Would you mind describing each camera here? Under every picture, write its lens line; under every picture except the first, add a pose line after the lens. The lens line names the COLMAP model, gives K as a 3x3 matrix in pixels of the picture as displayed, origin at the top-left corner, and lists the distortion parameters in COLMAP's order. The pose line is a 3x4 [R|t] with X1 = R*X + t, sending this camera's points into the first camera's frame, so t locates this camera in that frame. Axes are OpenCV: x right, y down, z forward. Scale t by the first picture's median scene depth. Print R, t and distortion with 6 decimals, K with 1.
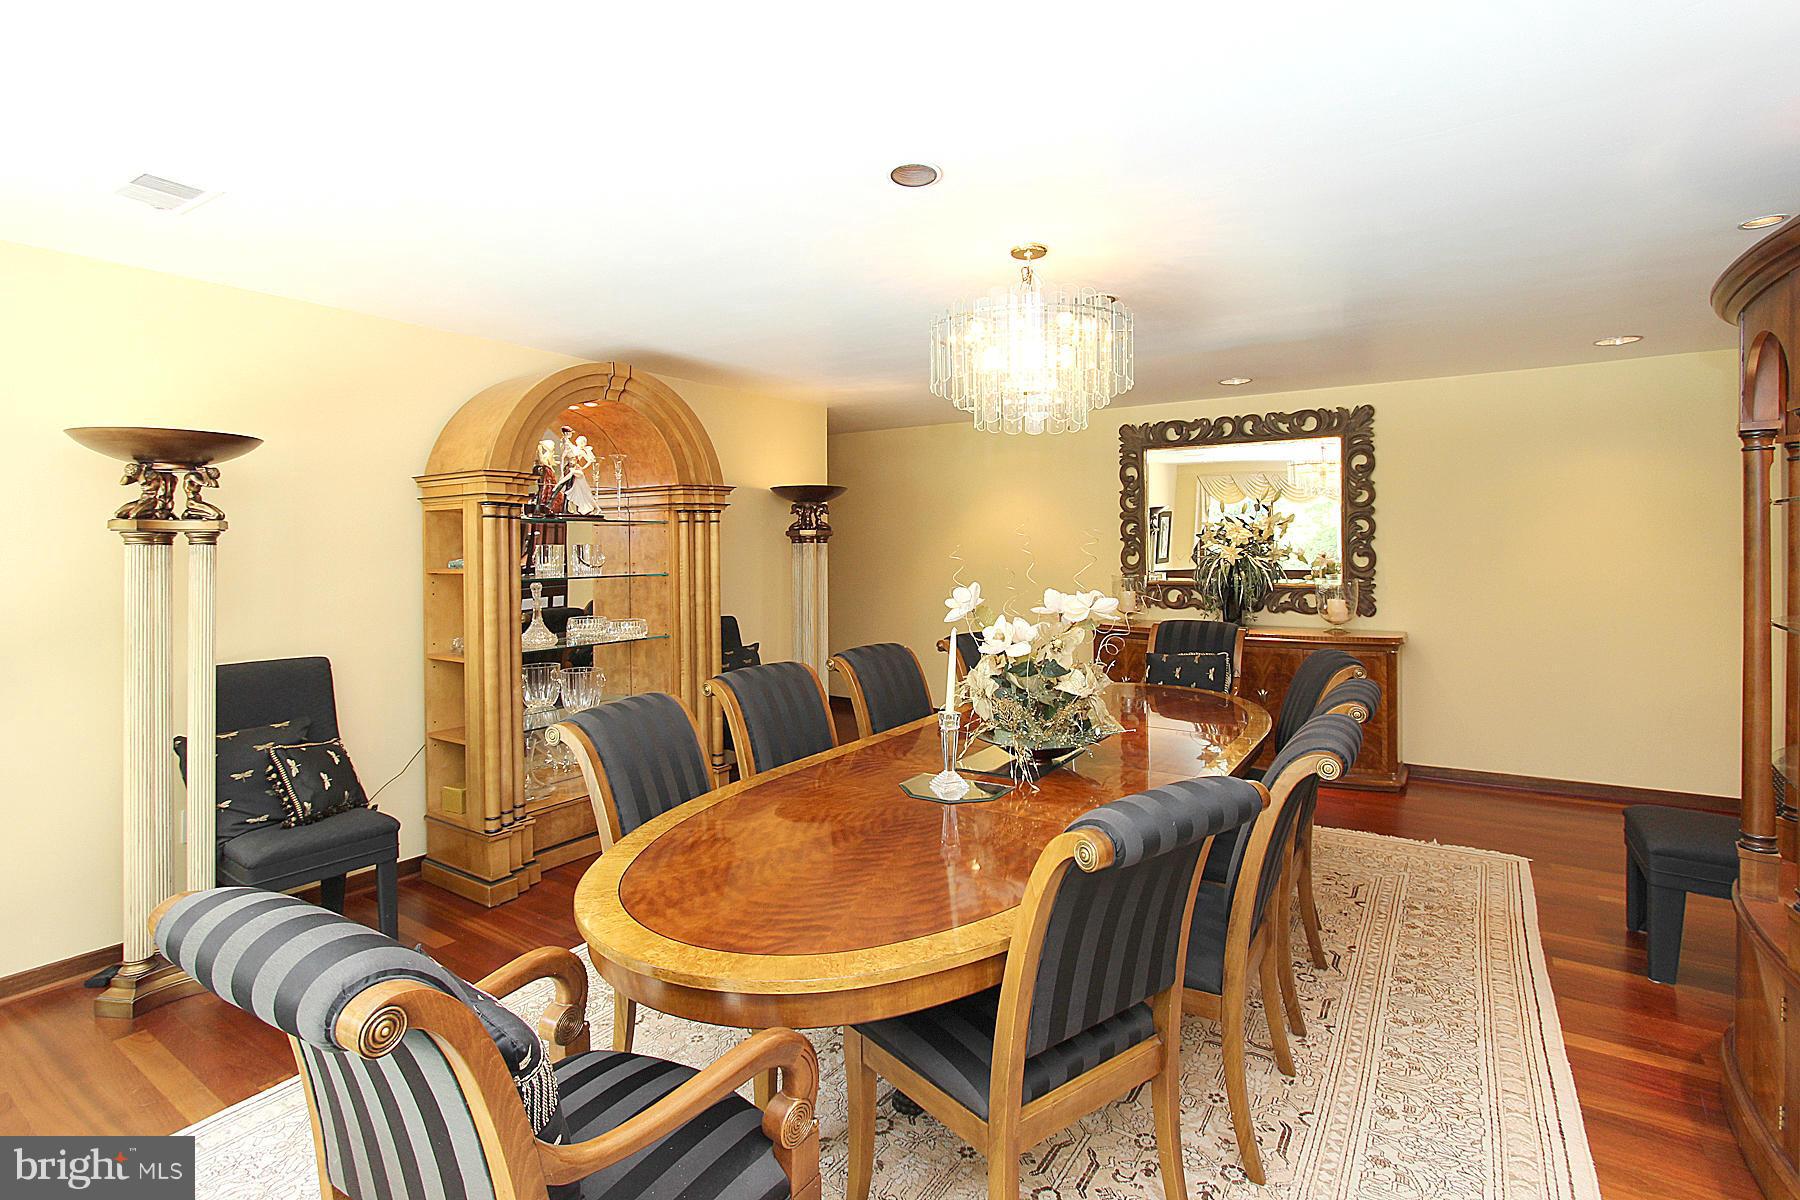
lens RADIAL K [[826.3, 0, 923.0], [0, 826.3, 571.5], [0, 0, 1]] dist [-0.001358, -0.000184]
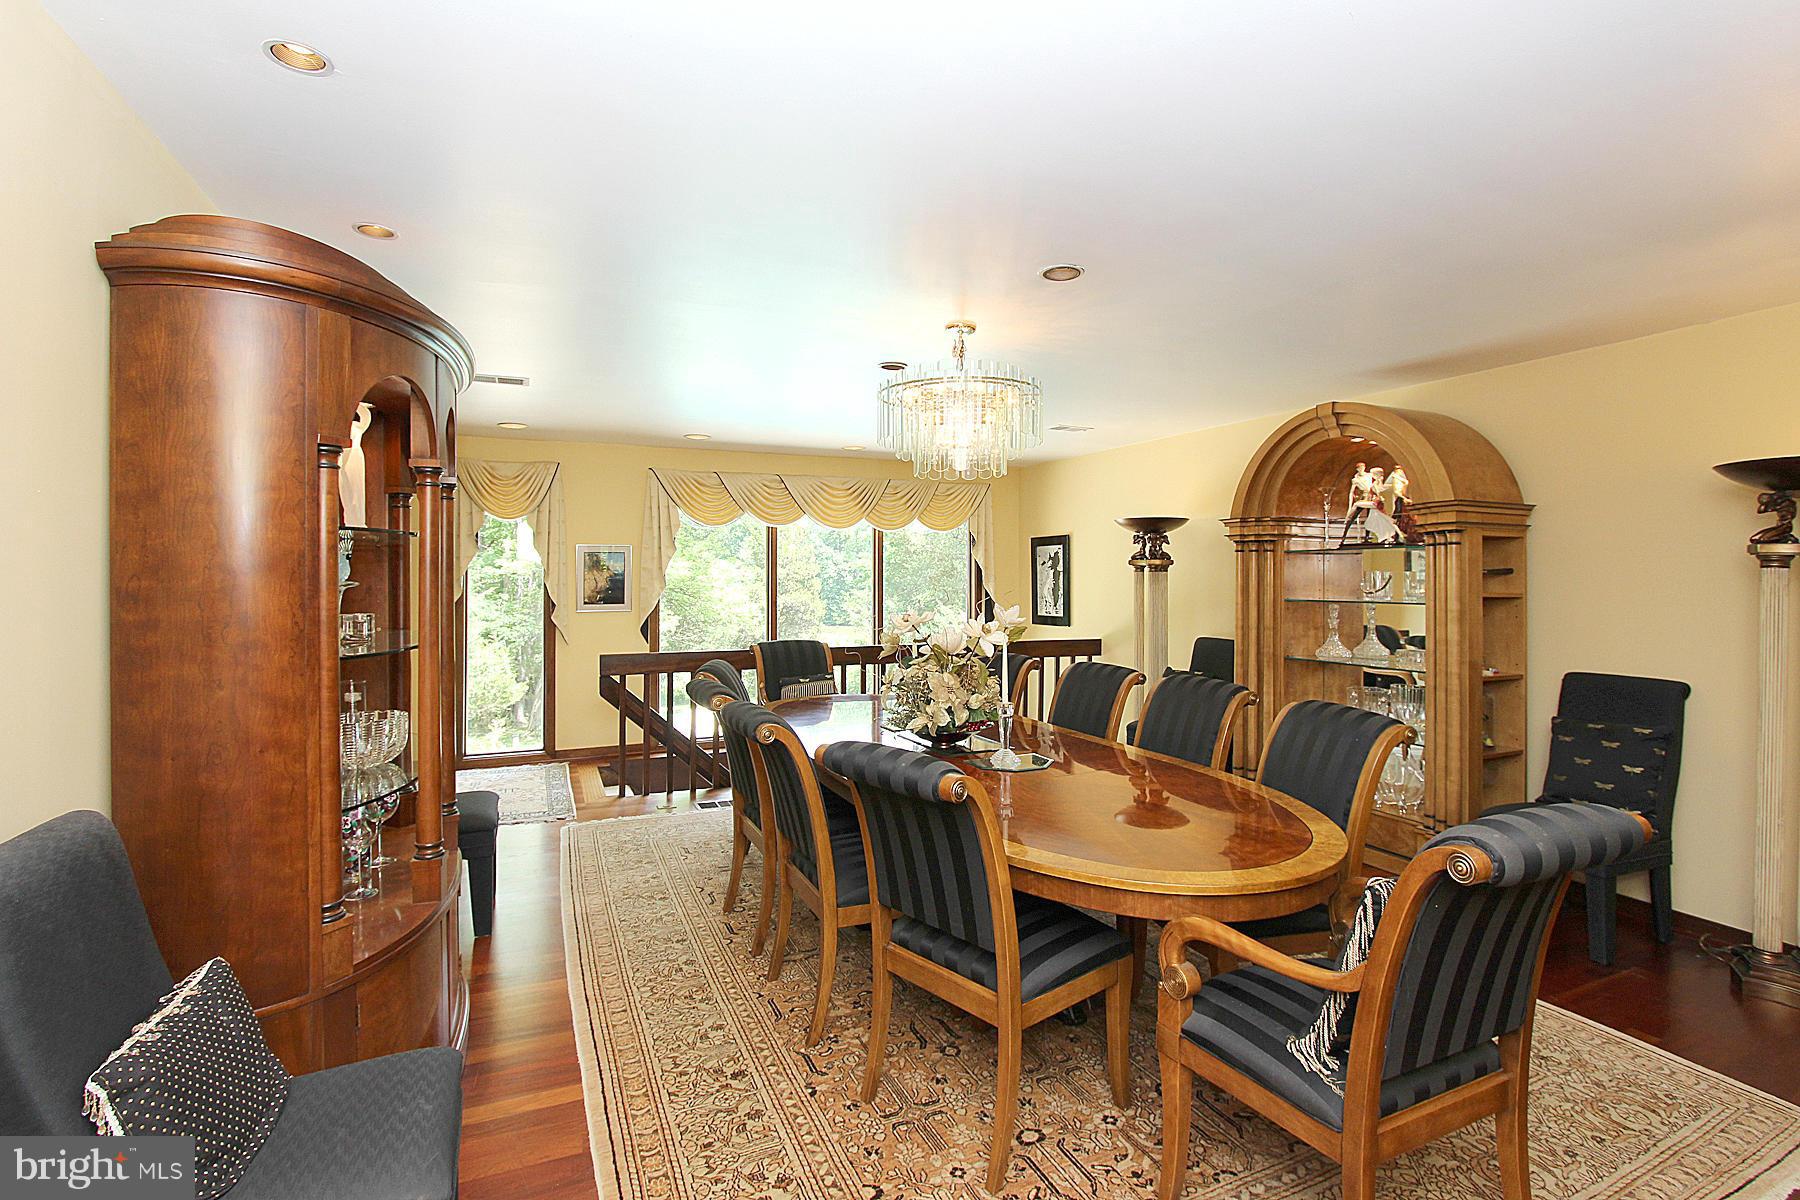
lens RADIAL K [[826.3, 0, 923.0], [0, 826.3, 571.5], [0, 0, 1]] dist [-0.001358, -0.000184]
pose [[-0.517577, 0.000843, -0.855636, 1.219274], [-0.020847, 0.999690, 0.013596, -0.050879], [0.855383, 0.024874, -0.517399, 1.594595]]
